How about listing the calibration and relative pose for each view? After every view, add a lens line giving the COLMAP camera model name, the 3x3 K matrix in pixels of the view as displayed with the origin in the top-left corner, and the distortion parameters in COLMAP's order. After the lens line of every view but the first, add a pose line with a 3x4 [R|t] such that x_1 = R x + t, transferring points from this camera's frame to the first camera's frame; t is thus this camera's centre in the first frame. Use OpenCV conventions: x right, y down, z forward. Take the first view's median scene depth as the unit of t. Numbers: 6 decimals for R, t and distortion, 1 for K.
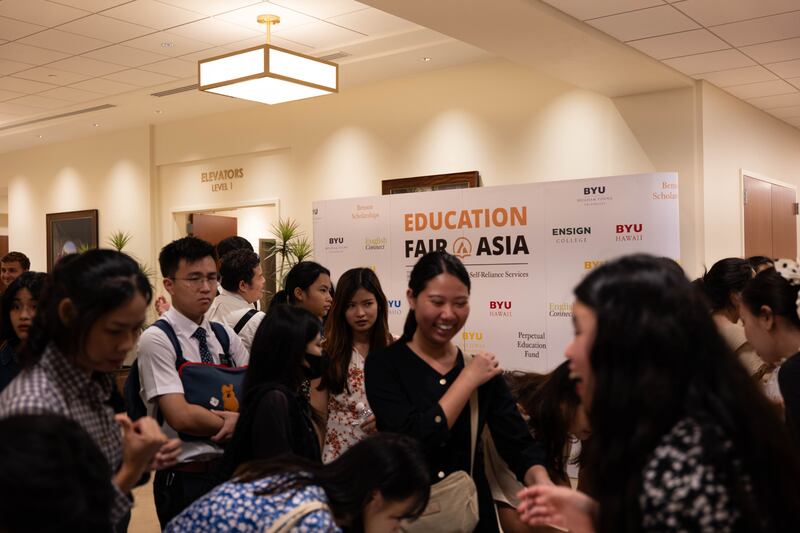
lens RADIAL K [[877.3, 0, 399.8], [0, 877.3, 268.5], [0, 0, 1]] dist [0.009855, 0.000000]
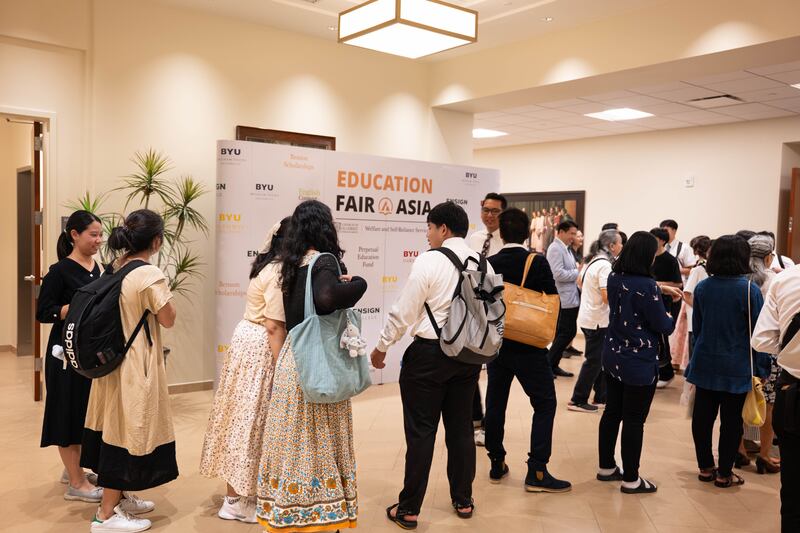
lens RADIAL K [[693.7, 0, 400.0], [0, 693.7, 266.0], [0, 0, 1]] dist [-0.014151, -0.001619]
pose [[0.282939, -0.030704, 0.958646, -0.820698], [-0.049993, 0.997657, 0.046709, 0.012198], [-0.957834, -0.061142, 0.280741, 0.697676]]
